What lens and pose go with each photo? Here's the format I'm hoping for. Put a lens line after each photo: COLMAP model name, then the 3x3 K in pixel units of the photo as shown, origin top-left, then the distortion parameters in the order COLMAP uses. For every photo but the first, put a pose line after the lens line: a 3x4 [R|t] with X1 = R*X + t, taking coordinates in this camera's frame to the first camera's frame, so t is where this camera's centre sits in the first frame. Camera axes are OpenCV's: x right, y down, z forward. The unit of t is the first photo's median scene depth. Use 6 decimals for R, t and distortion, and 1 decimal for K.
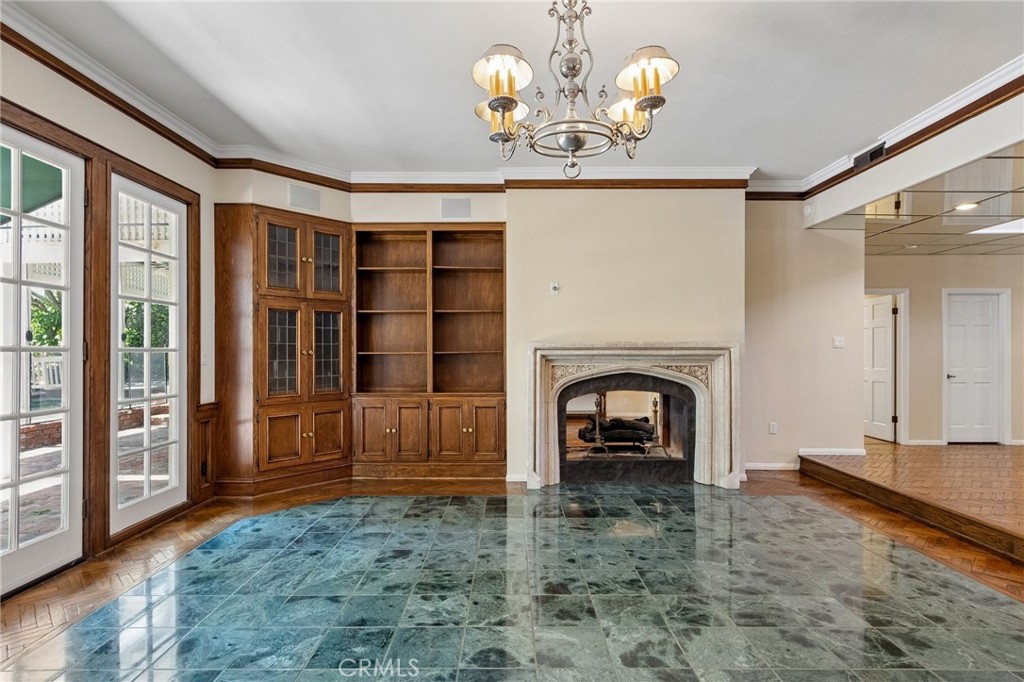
lens RADIAL K [[501.6, 0, 513.4], [0, 501.6, 349.2], [0, 0, 1]] dist [0.001308, 0.000193]
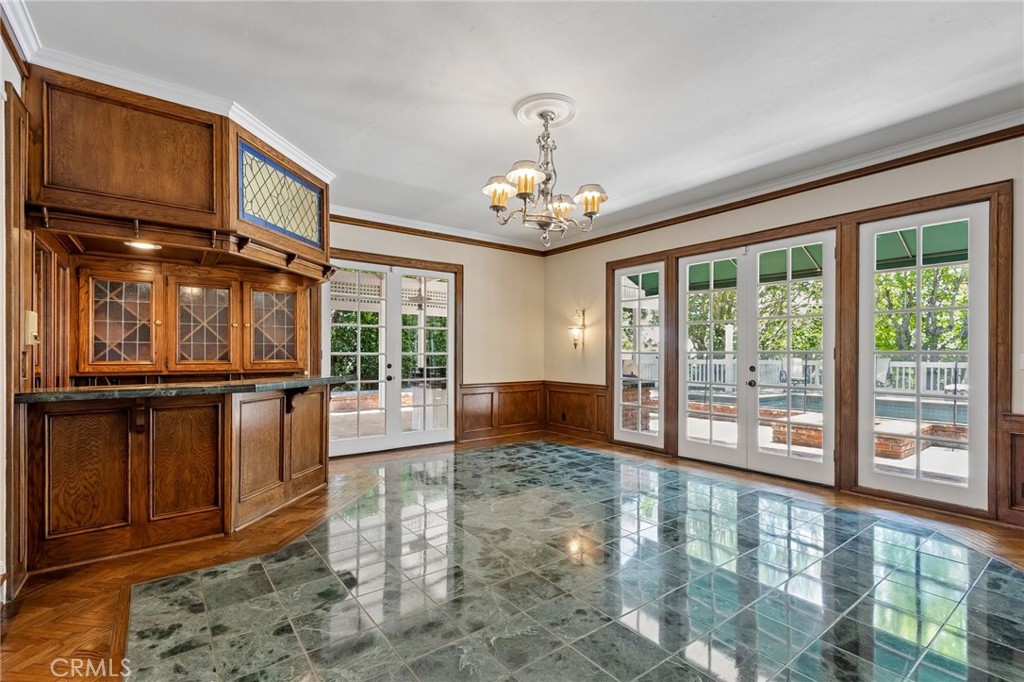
lens RADIAL K [[471.0, 0, 504.9], [0, 471.0, 352.7], [0, 0, 1]] dist [0.015091, -0.007061]
pose [[-0.799375, 0.001490, -0.600830, 0.829849], [-0.001114, 0.999992, 0.003961, -0.001665], [0.600831, 0.003836, -0.799367, 1.570277]]
